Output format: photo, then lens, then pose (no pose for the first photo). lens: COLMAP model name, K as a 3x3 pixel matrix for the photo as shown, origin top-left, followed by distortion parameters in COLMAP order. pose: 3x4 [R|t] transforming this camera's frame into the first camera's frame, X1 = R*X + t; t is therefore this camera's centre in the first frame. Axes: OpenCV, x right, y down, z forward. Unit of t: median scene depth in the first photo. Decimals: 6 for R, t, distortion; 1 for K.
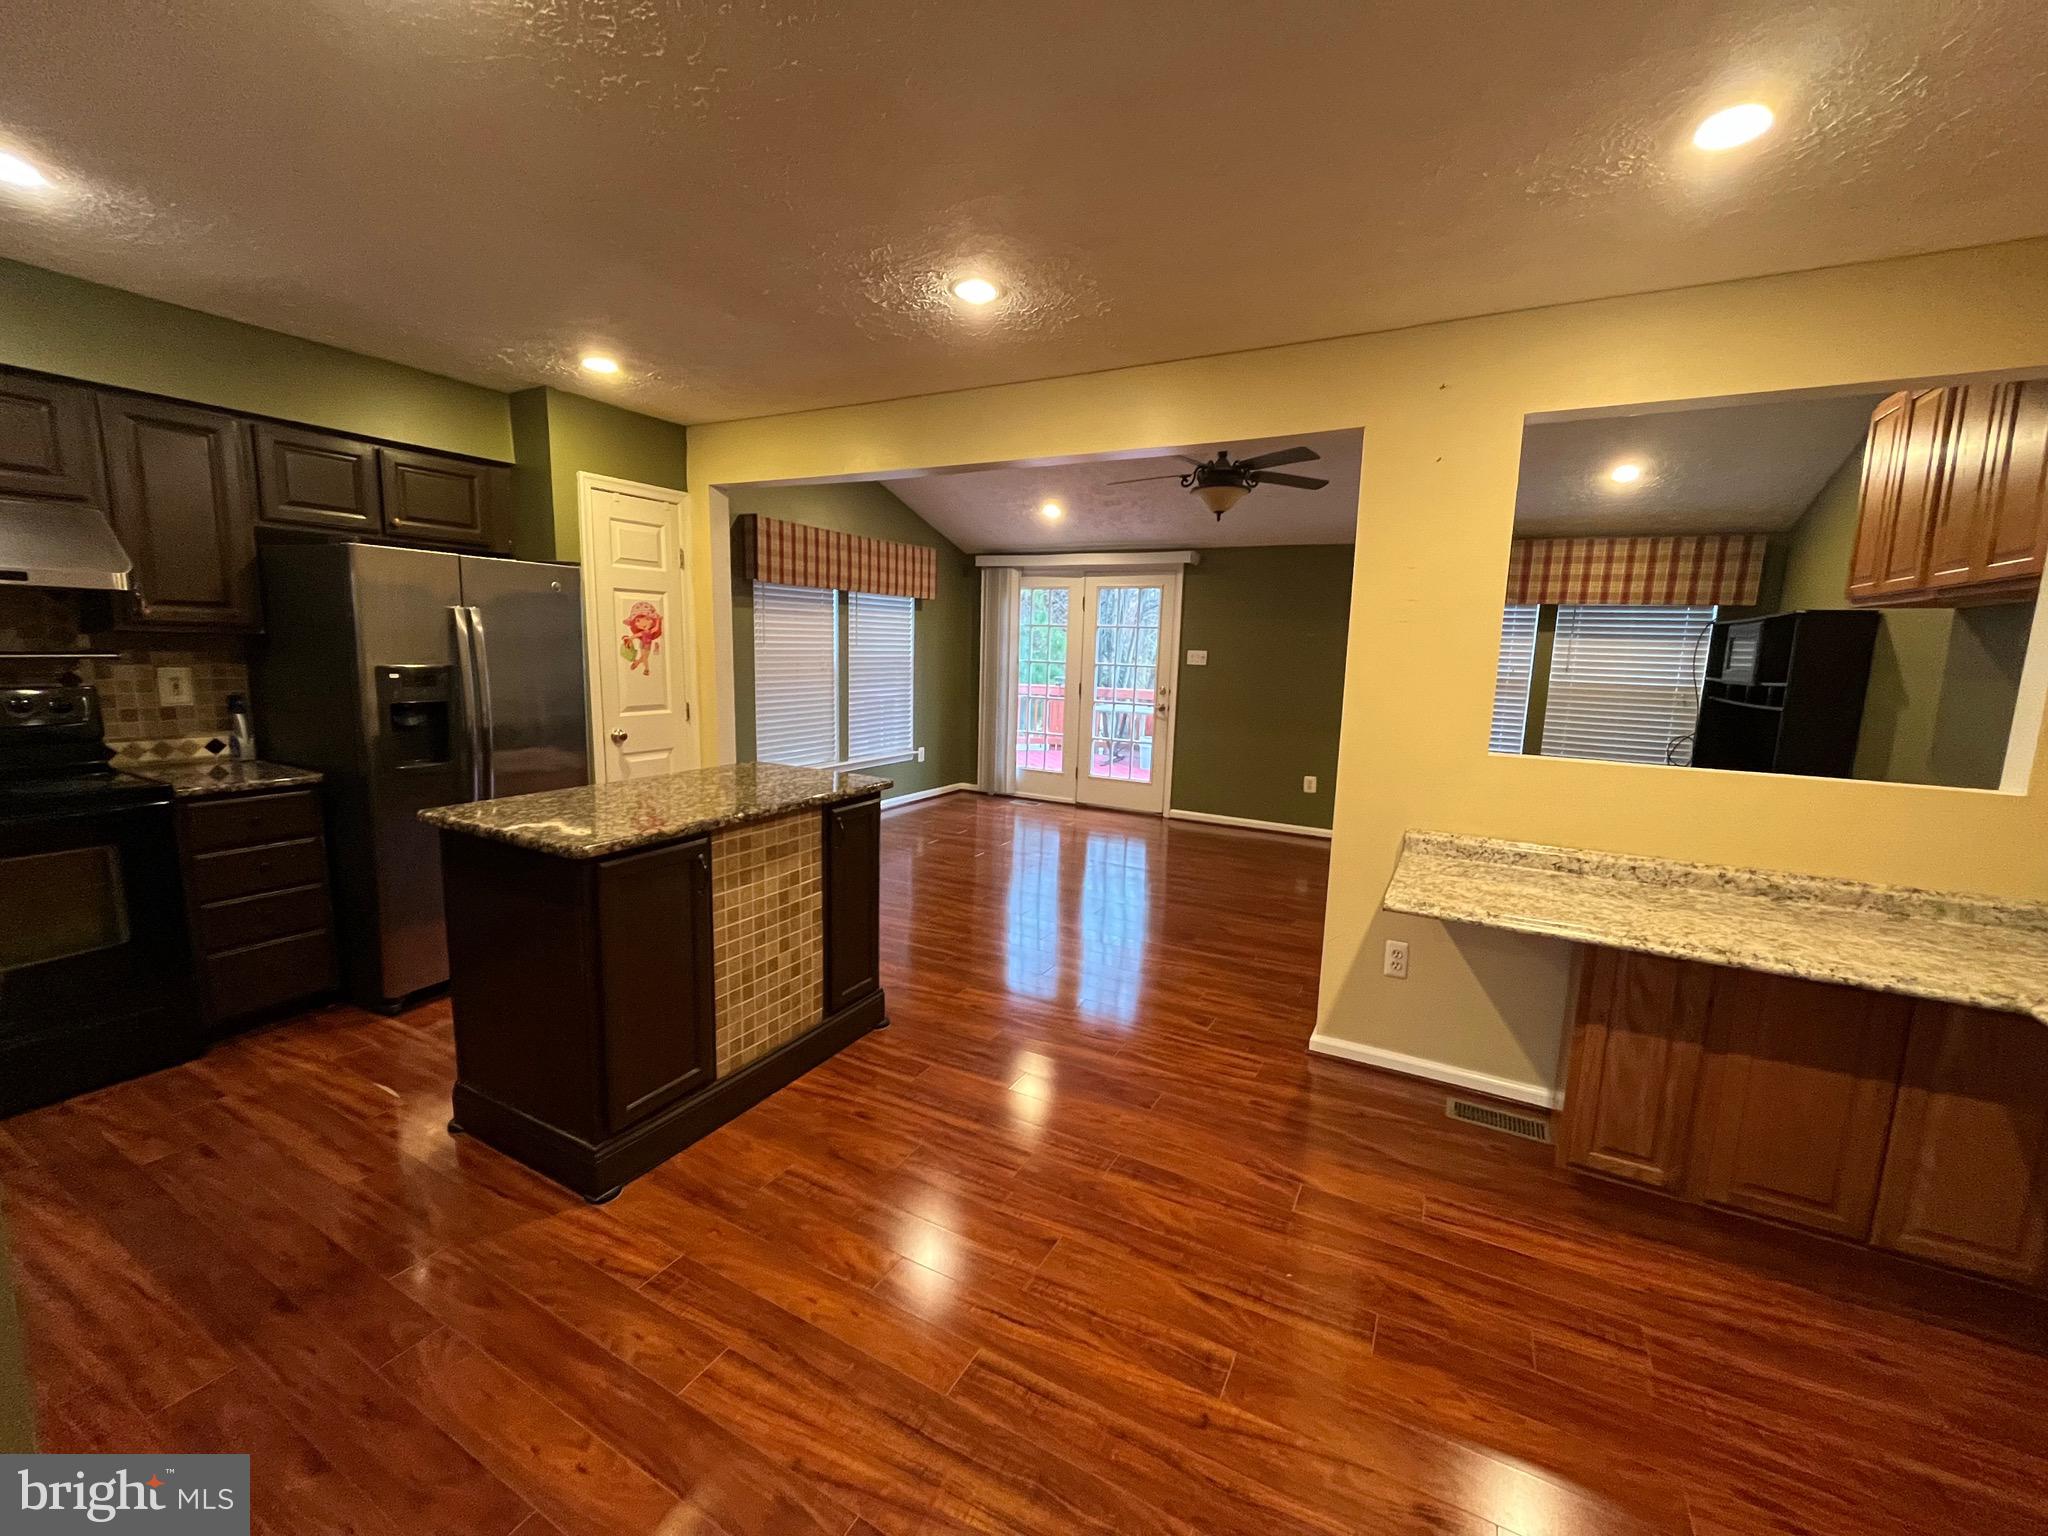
lens RADIAL K [[827.0, 0, 1025.8], [0, 827.0, 768.2], [0, 0, 1]] dist [-0.002324, -0.000263]
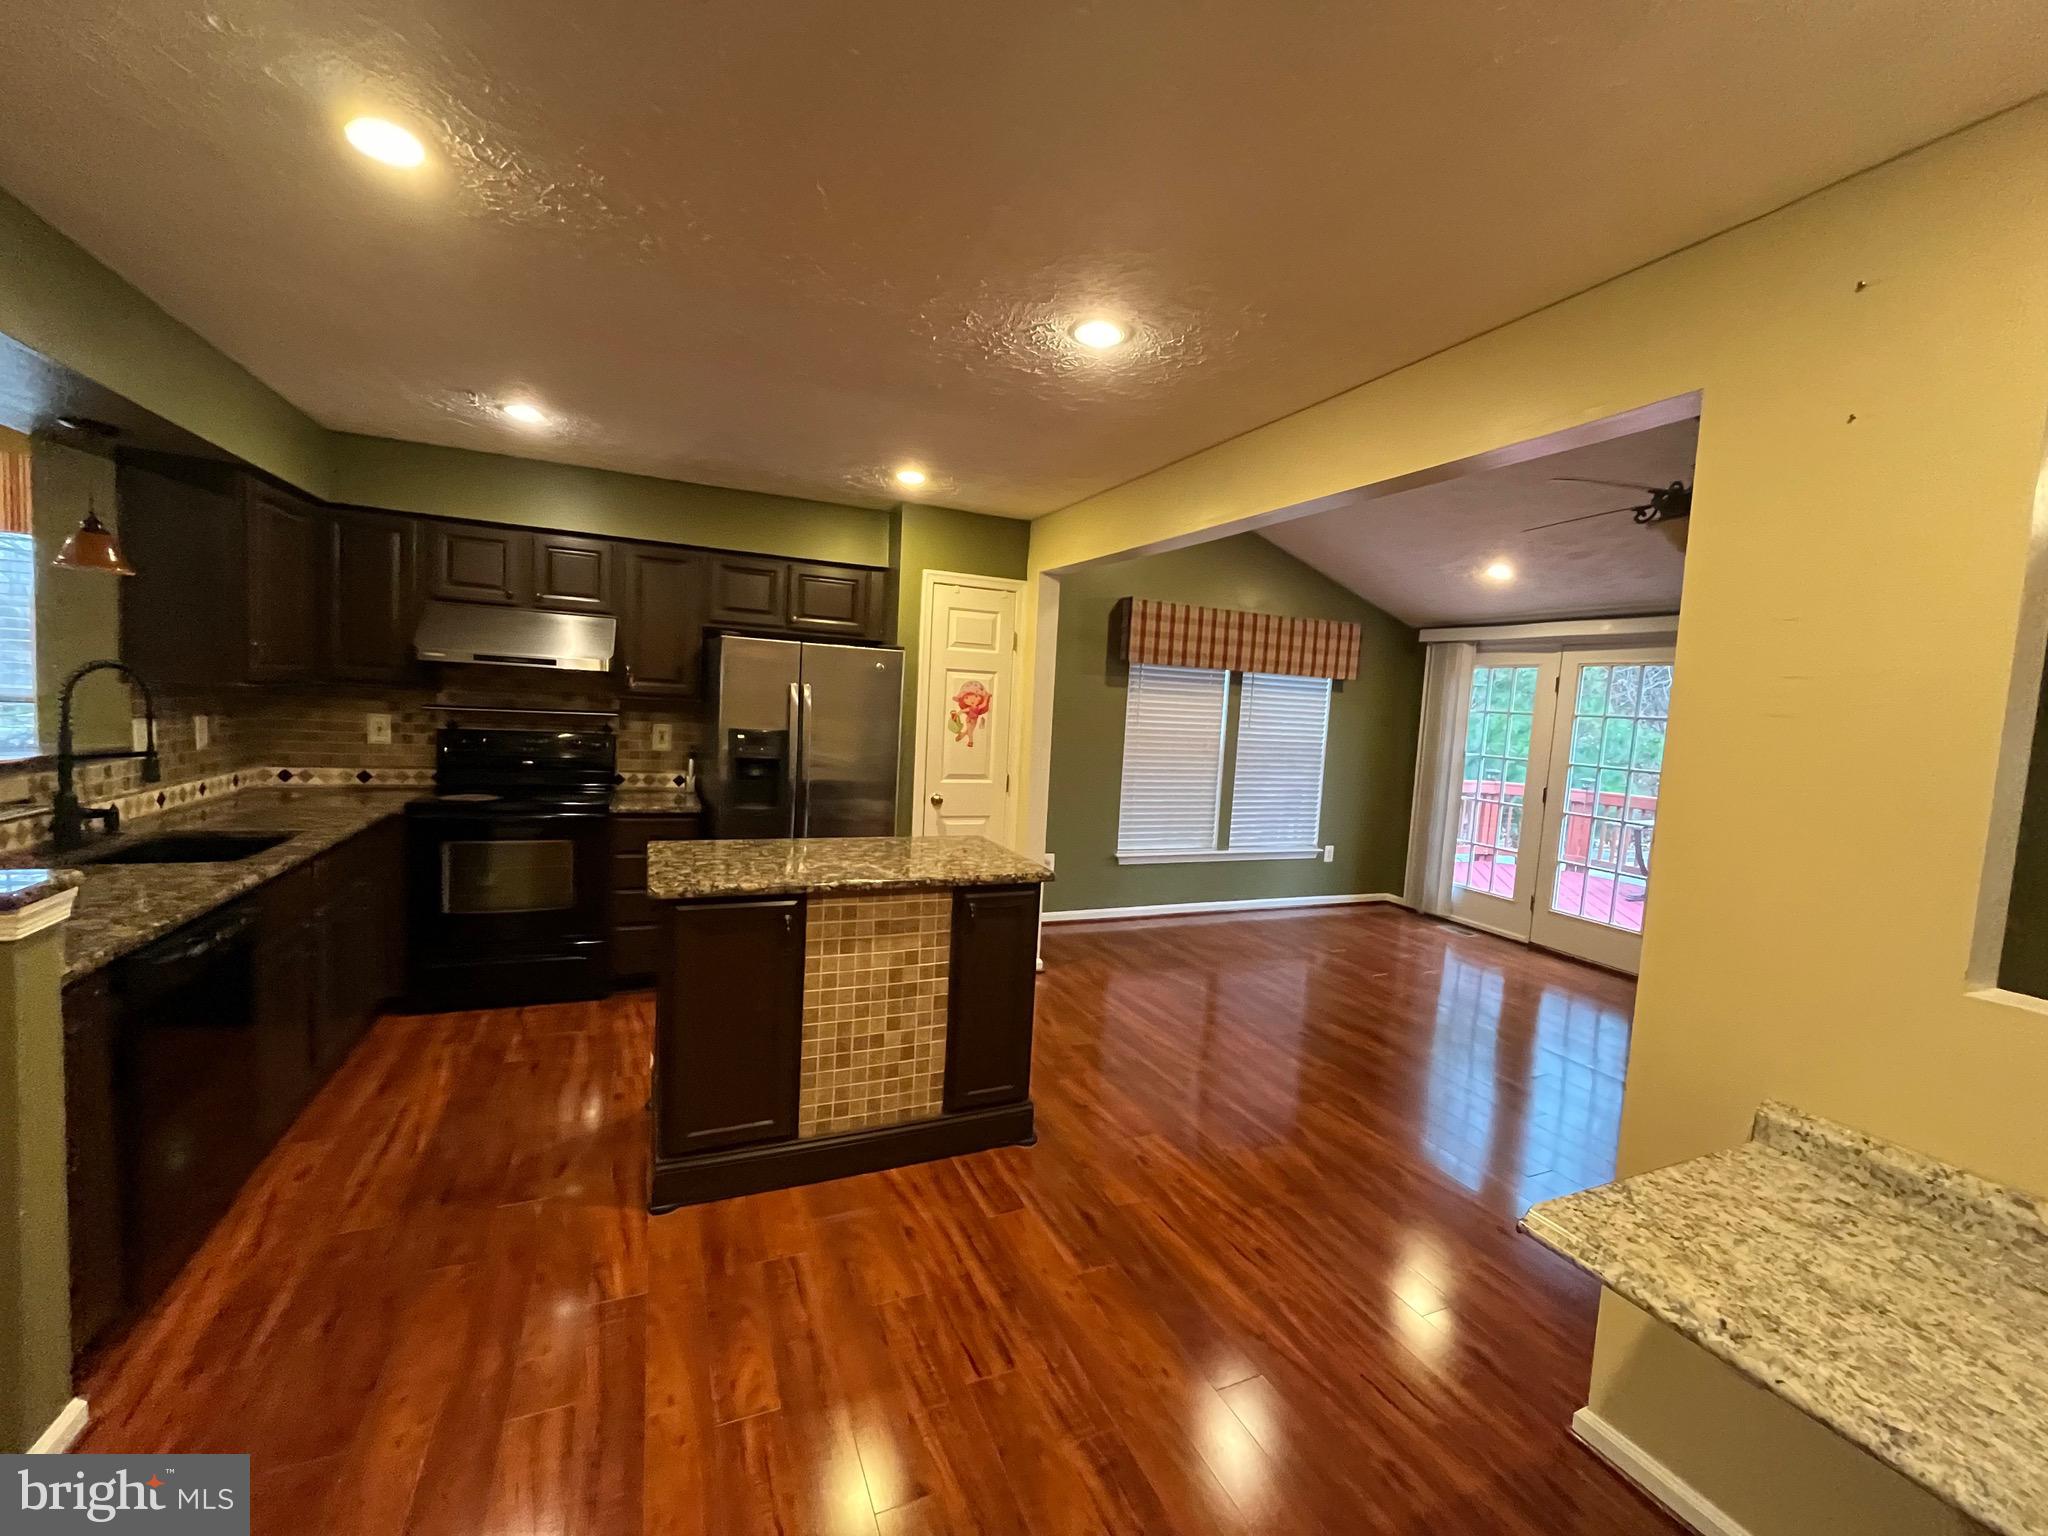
lens RADIAL K [[827.0, 0, 1025.6], [0, 827.0, 767.2], [0, 0, 1]] dist [-0.002324, -0.000263]
pose [[0.792781, 0.064799, -0.606052, 0.343389], [-0.123669, 0.990751, -0.055842, -0.044275], [0.596828, 0.119220, 0.793462, 0.233644]]
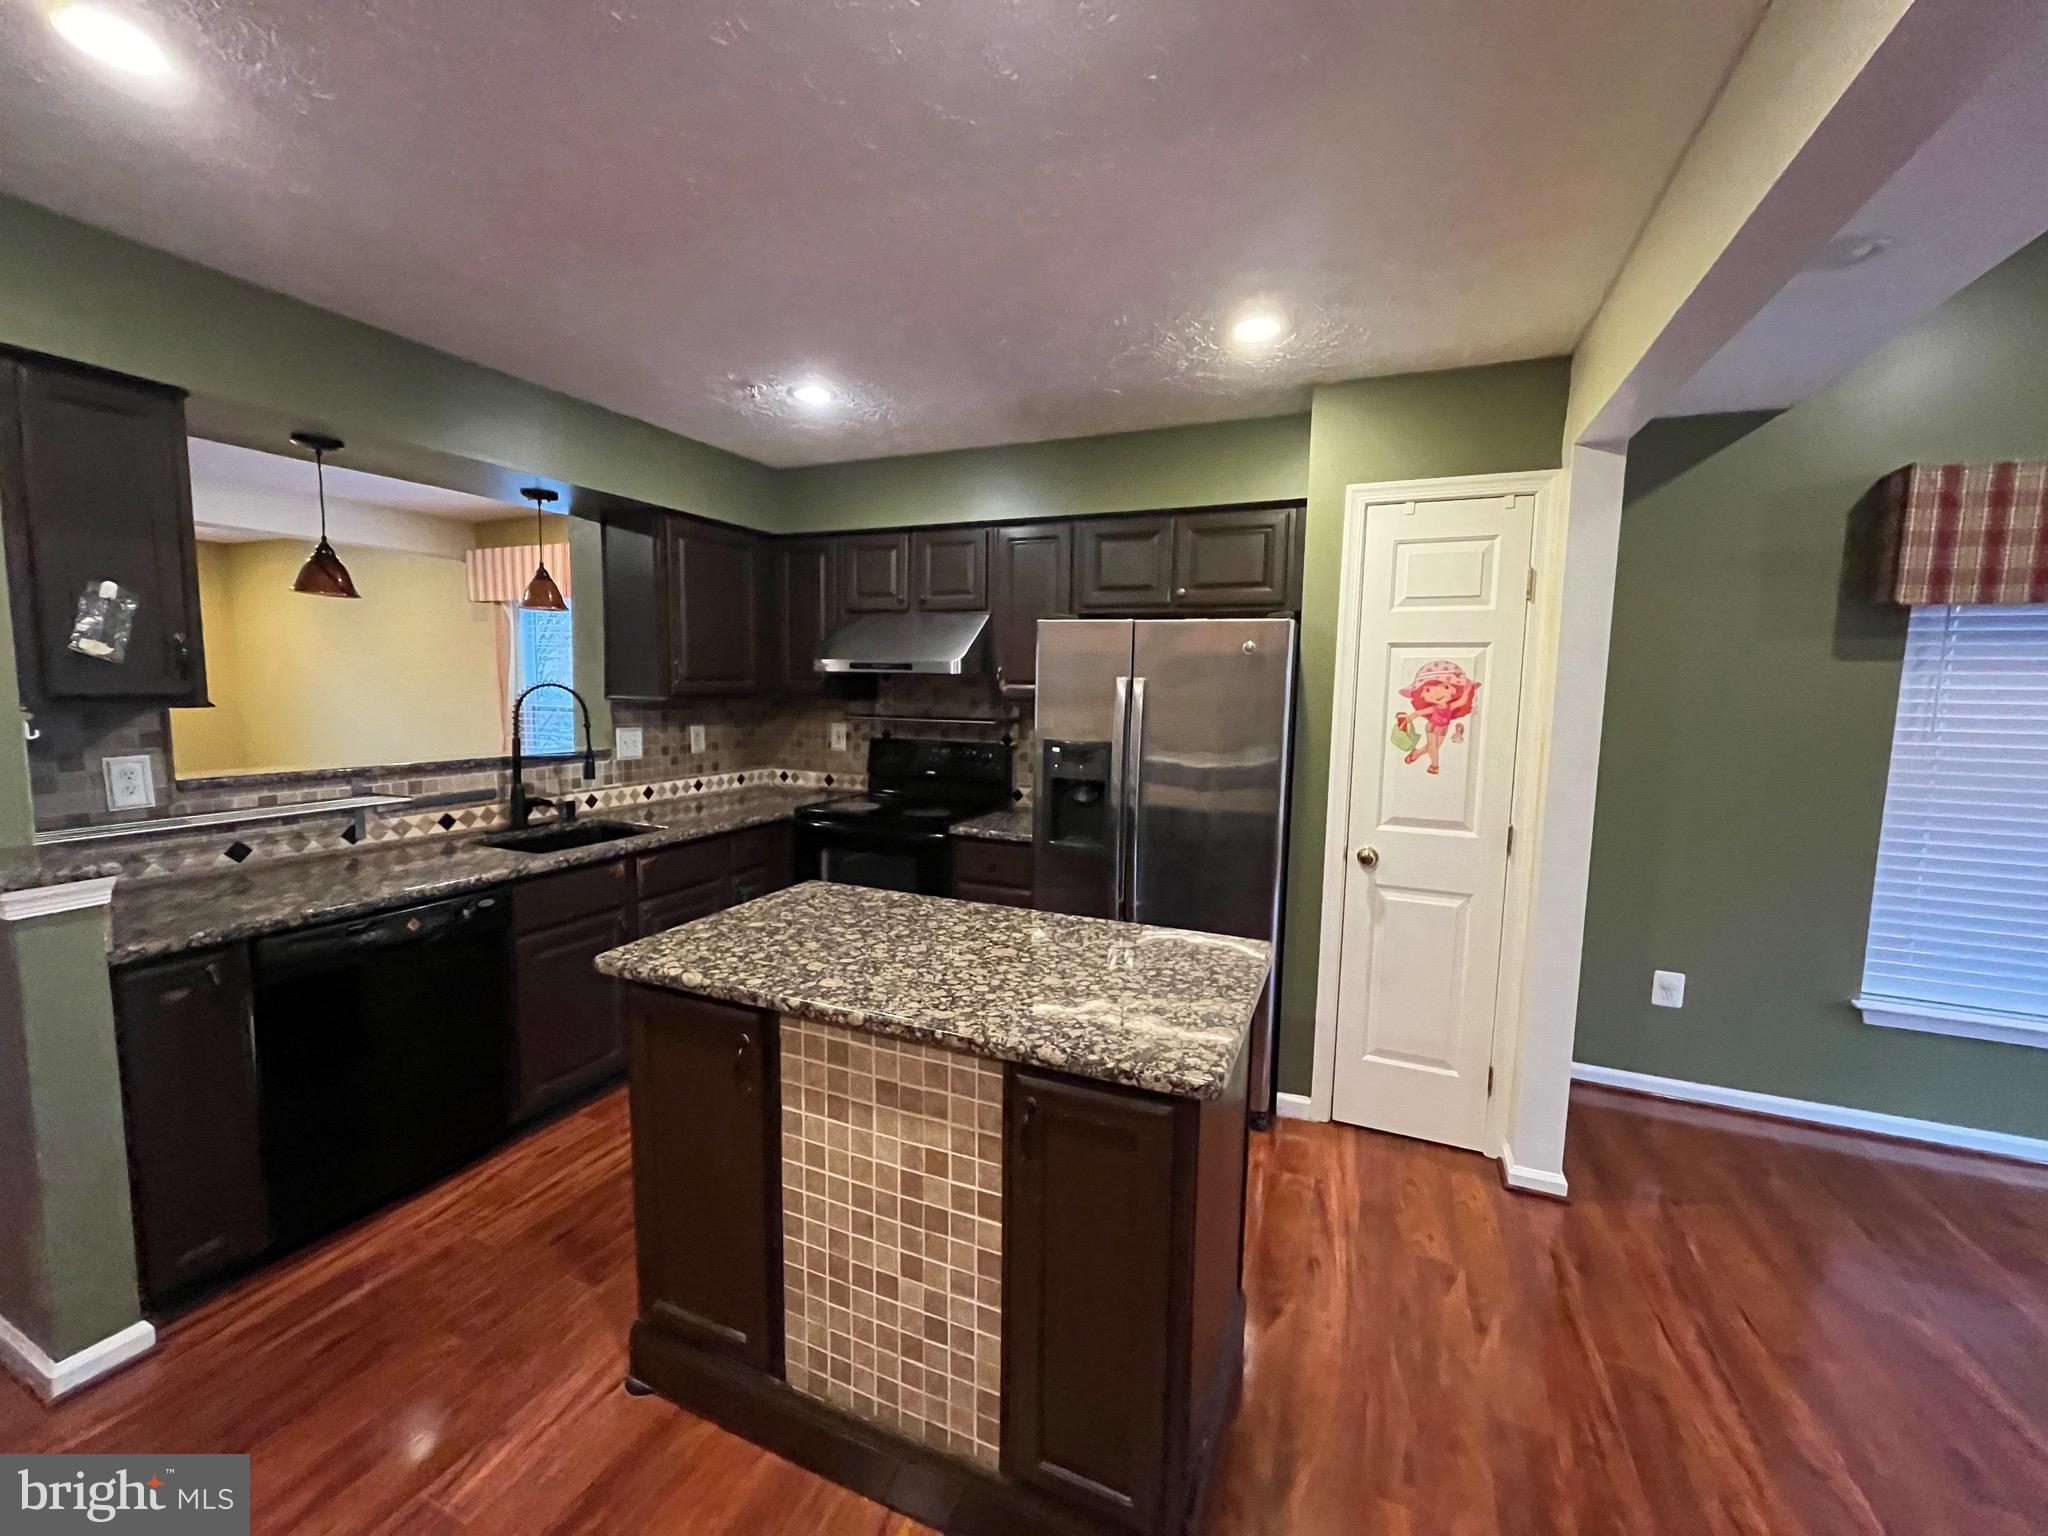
lens RADIAL K [[827.0, 0, 1027.1], [0, 827.0, 769.2], [0, 0, 1]] dist [-0.002324, -0.000263]
pose [[0.087047, 0.076871, -0.993234, 0.198870], [-0.165423, 0.984292, 0.061681, -0.134586], [0.982374, 0.158934, 0.098396, 0.814844]]
